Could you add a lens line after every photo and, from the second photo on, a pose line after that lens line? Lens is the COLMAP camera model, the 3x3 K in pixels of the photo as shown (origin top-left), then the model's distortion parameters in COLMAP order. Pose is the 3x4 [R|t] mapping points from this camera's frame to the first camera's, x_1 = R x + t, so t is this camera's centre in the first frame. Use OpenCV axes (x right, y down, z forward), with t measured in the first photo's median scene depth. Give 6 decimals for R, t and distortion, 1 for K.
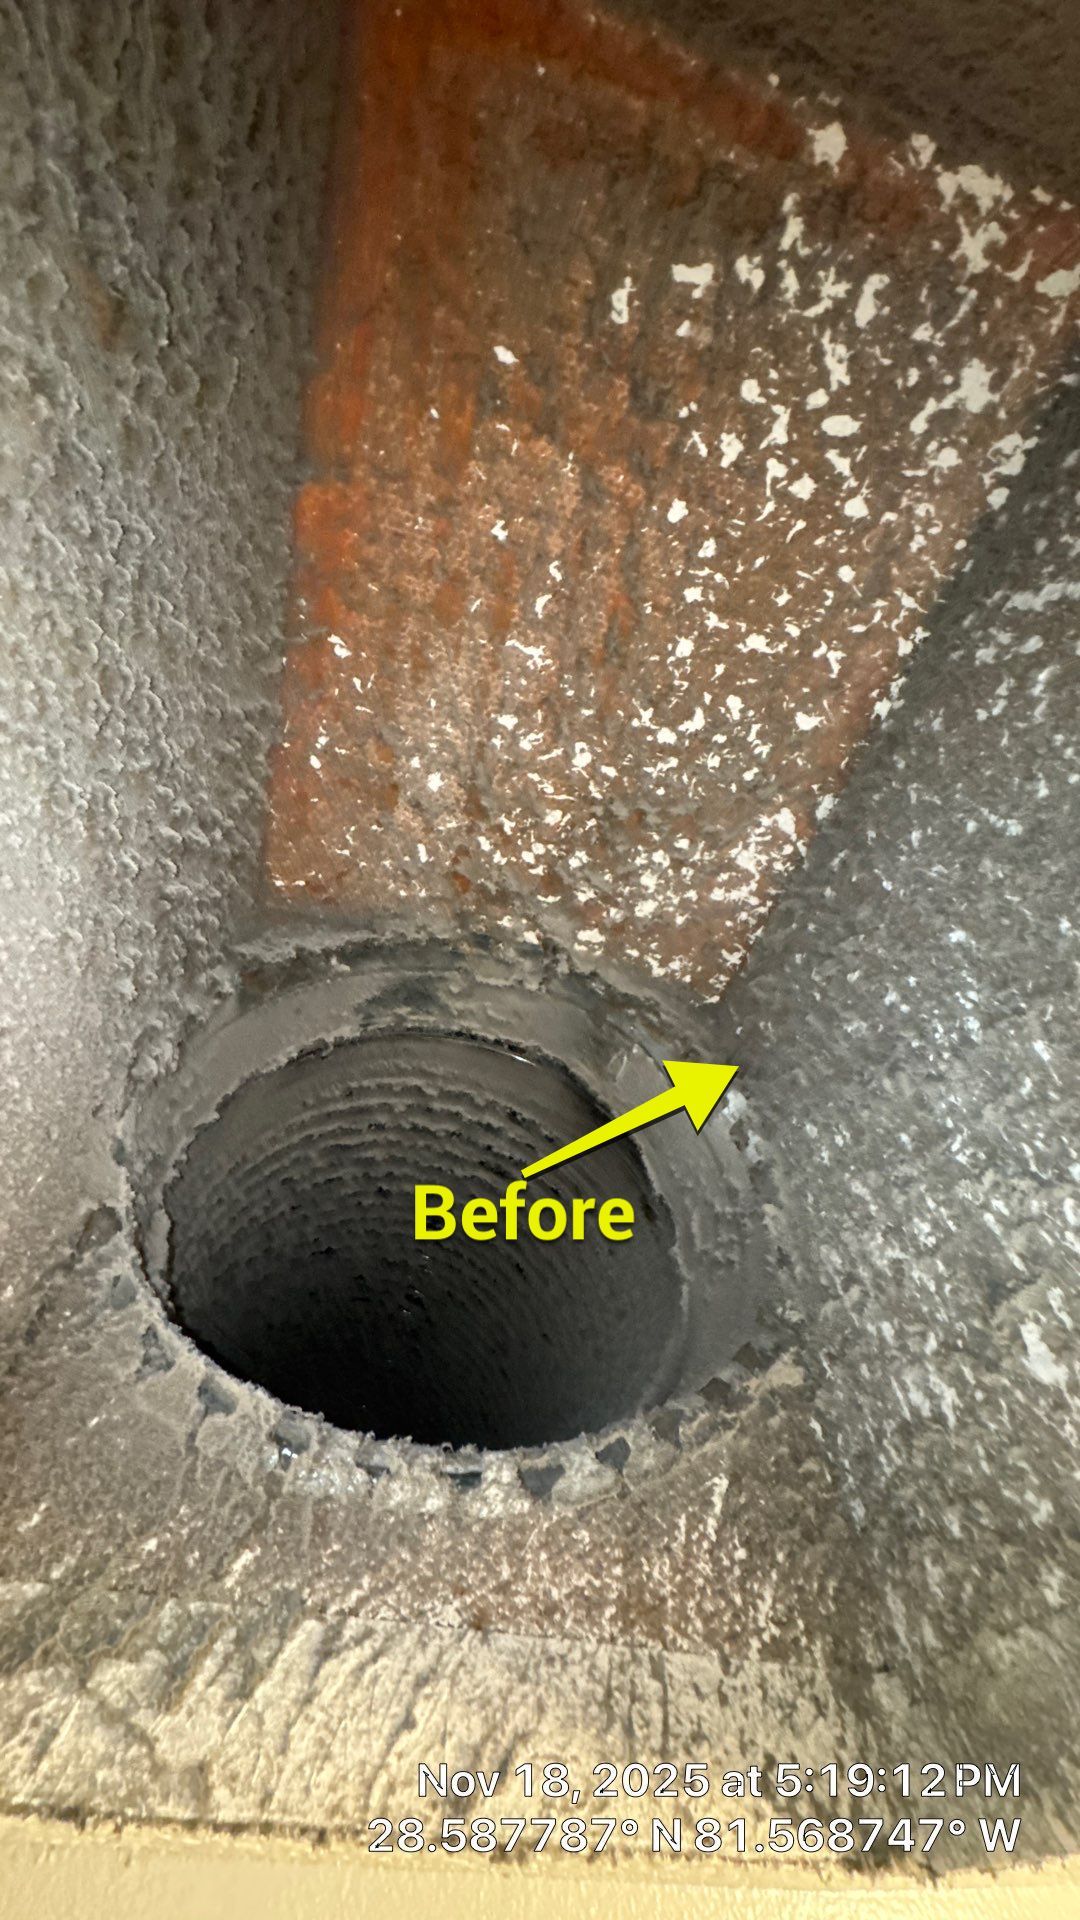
lens RADIAL K [[766.7, 0, 542.6], [0, 766.7, 957.2], [0, 0, 1]] dist [-0.003128, 0.000450]
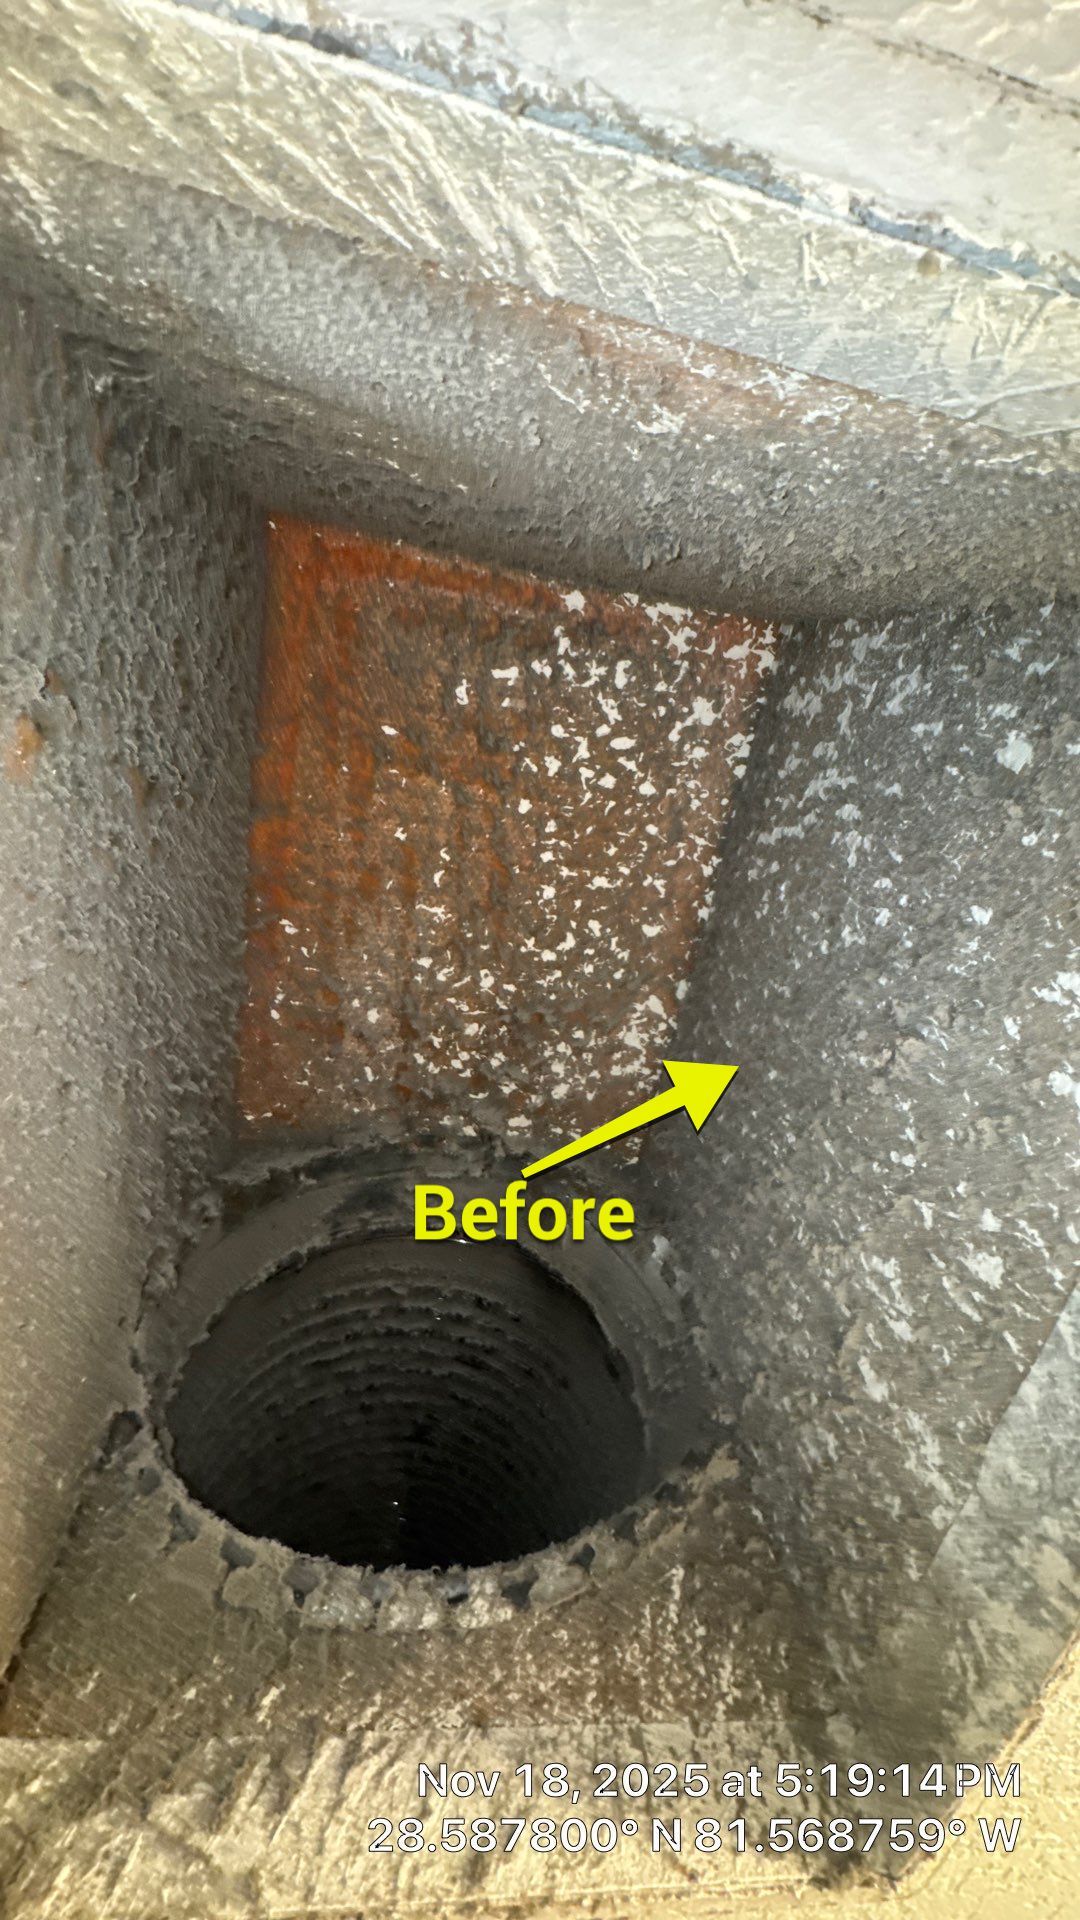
lens RADIAL K [[771.0, 0, 544.2], [0, 771.0, 957.6], [0, 0, 1]] dist [-0.001916, 0.000152]
pose [[0.986960, -0.140924, 0.077786, 0.068703], [0.156015, 0.956426, -0.246798, 0.046503], [-0.039617, 0.255715, 0.965940, -0.339322]]
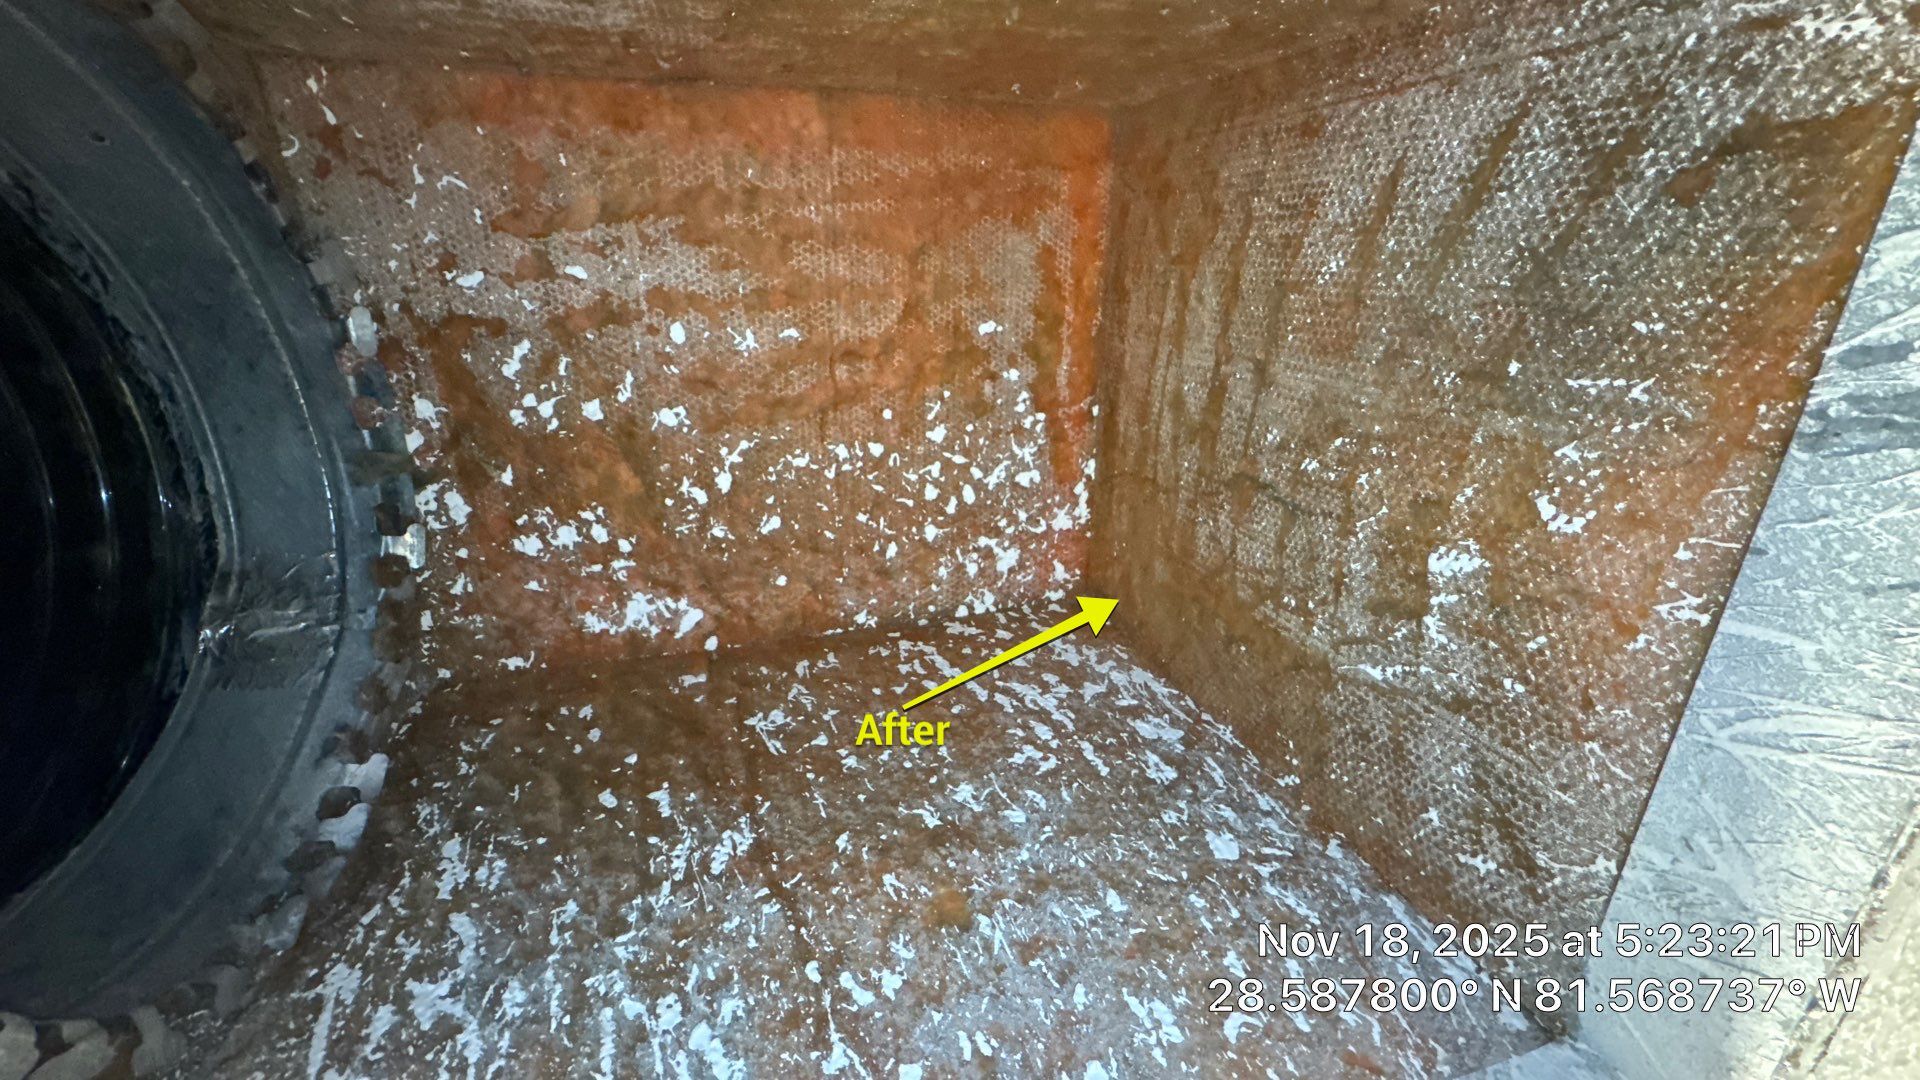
lens RADIAL K [[766.7, 0, 955.8], [0, 766.7, 543.2], [0, 0, 1]] dist [-0.003128, 0.000450]
pose [[0.257676, 0.866247, 0.428041, -0.186370], [-0.562743, 0.494656, -0.662296, 0.371776], [-0.785445, -0.070220, 0.614936, 0.097999]]
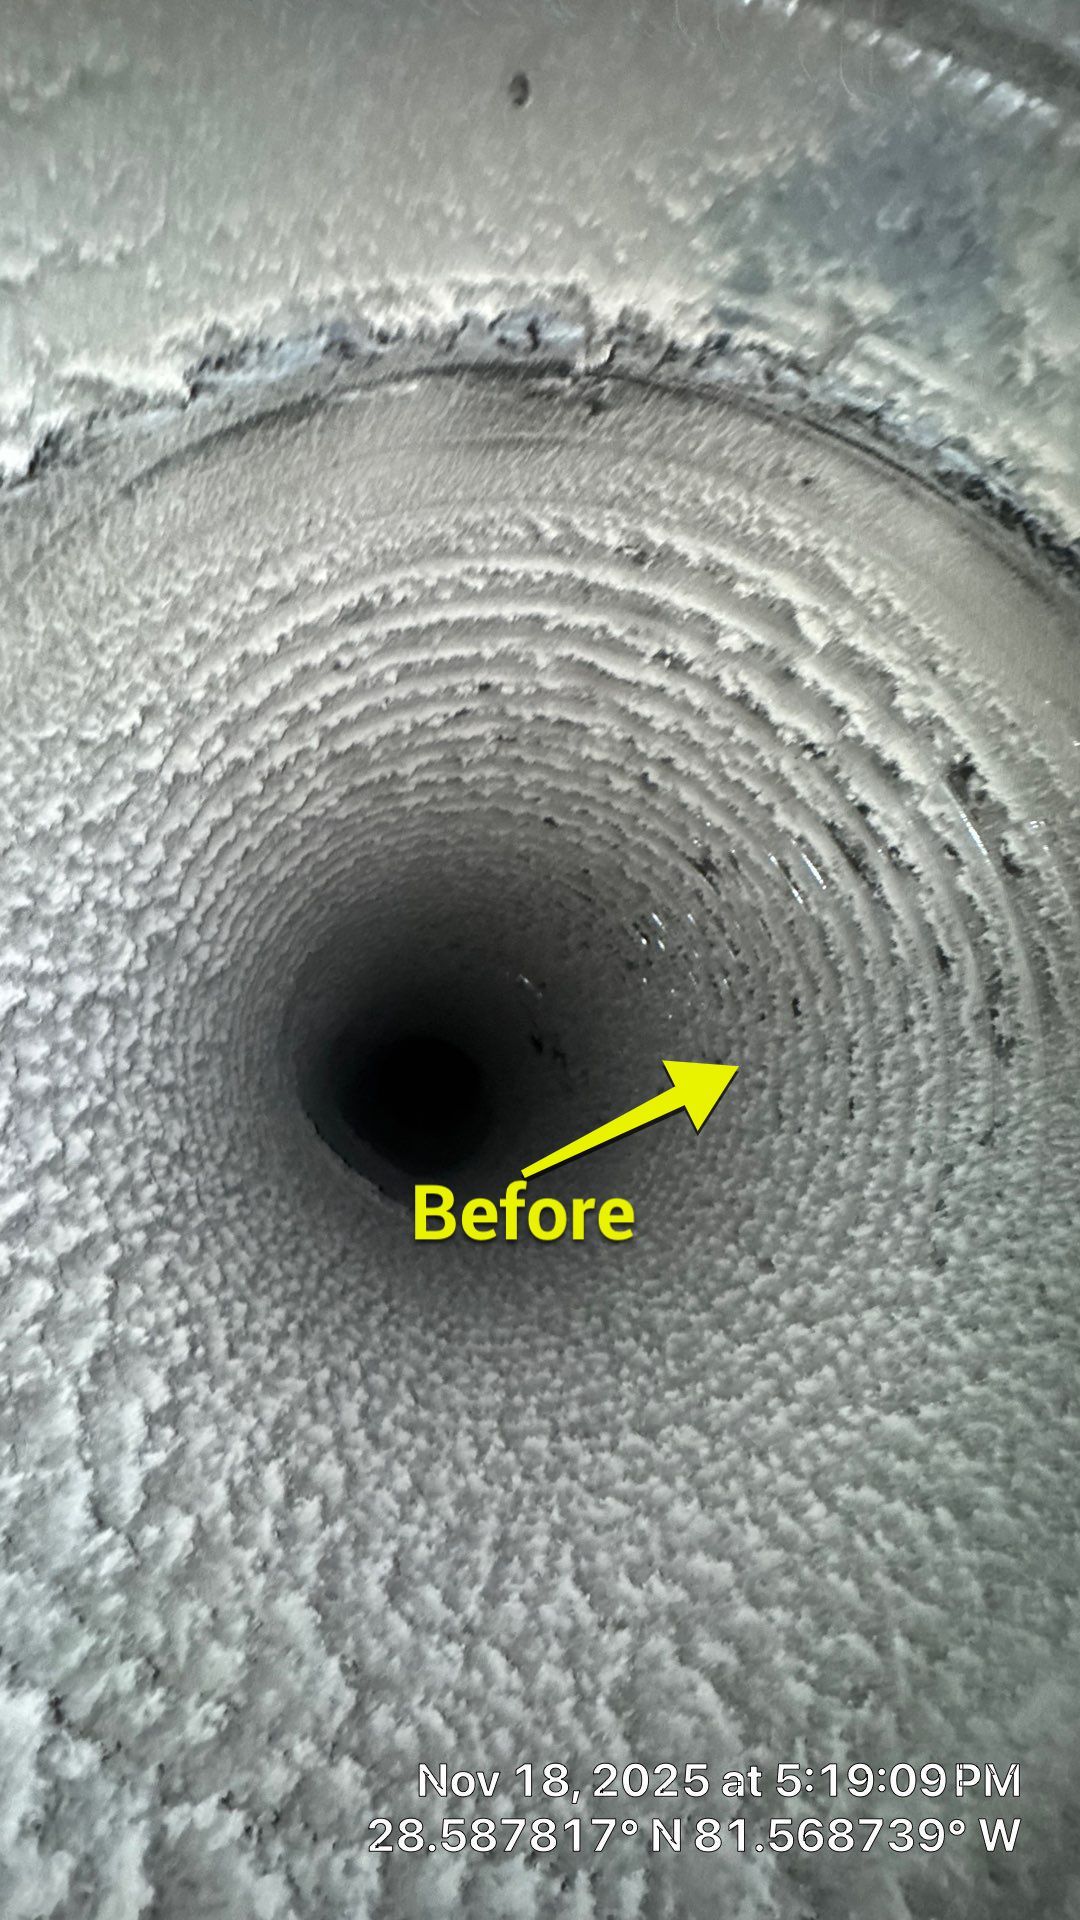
lens RADIAL K [[766.7, 0, 542.6], [0, 766.7, 957.2], [0, 0, 1]] dist [-0.003128, 0.000450]
pose [[0.810965, 0.524472, -0.259356, -0.119384], [-0.306373, 0.758290, 0.575441, 0.215157], [0.498470, -0.387202, 0.775630, 1.003115]]
